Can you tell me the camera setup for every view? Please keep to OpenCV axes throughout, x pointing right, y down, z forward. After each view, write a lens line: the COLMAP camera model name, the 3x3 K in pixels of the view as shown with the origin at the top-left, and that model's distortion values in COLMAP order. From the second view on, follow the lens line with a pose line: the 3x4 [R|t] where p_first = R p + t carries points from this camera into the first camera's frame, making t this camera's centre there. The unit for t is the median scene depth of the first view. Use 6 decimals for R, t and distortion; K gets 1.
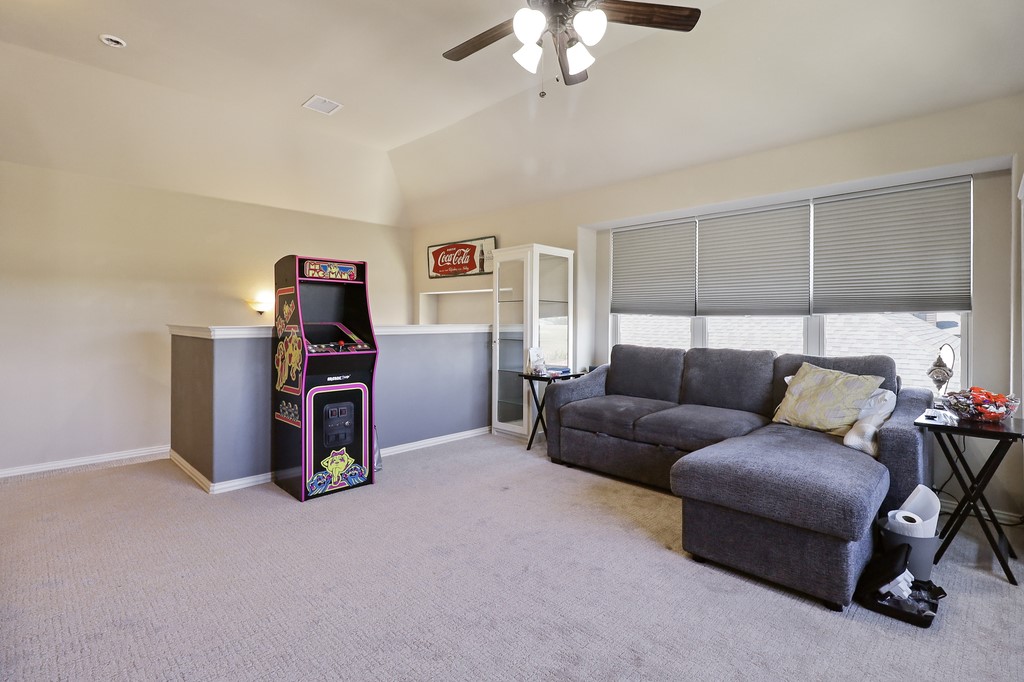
lens RADIAL K [[479.4, 0, 528.7], [0, 479.4, 319.0], [0, 0, 1]] dist [0.015878, 0.000185]
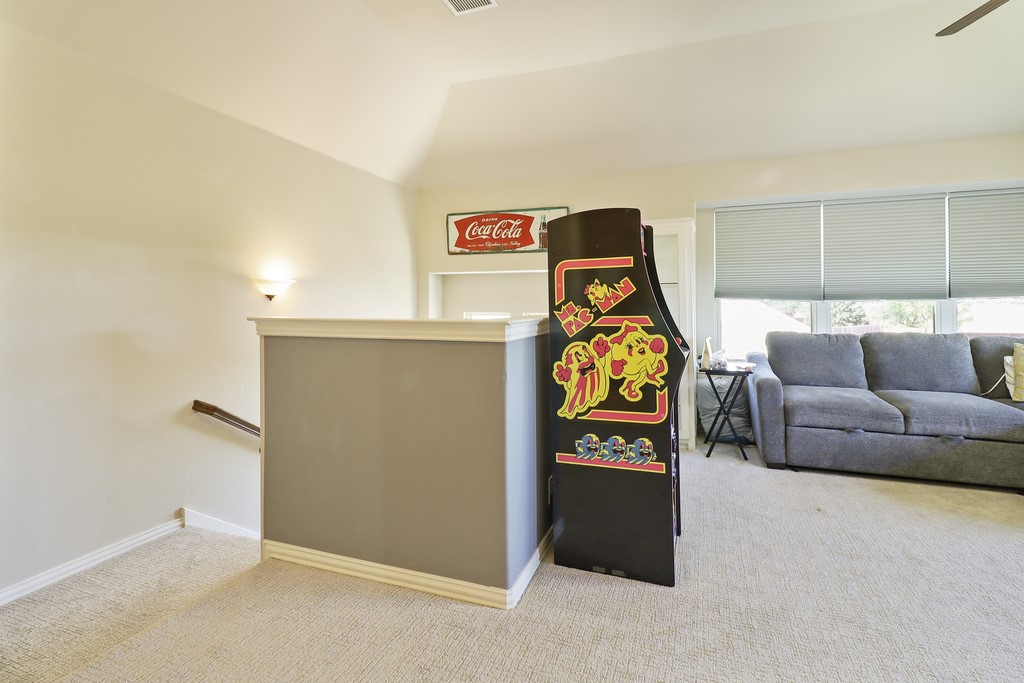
lens RADIAL K [[475.8, 0, 514.5], [0, 475.8, 305.5], [0, 0, 1]] dist [0.013136, 0.000291]
pose [[0.914544, -0.007490, 0.404416, -0.556356], [0.005897, 0.999969, 0.005185, -0.003744], [-0.404443, -0.002357, 0.914560, 0.298114]]
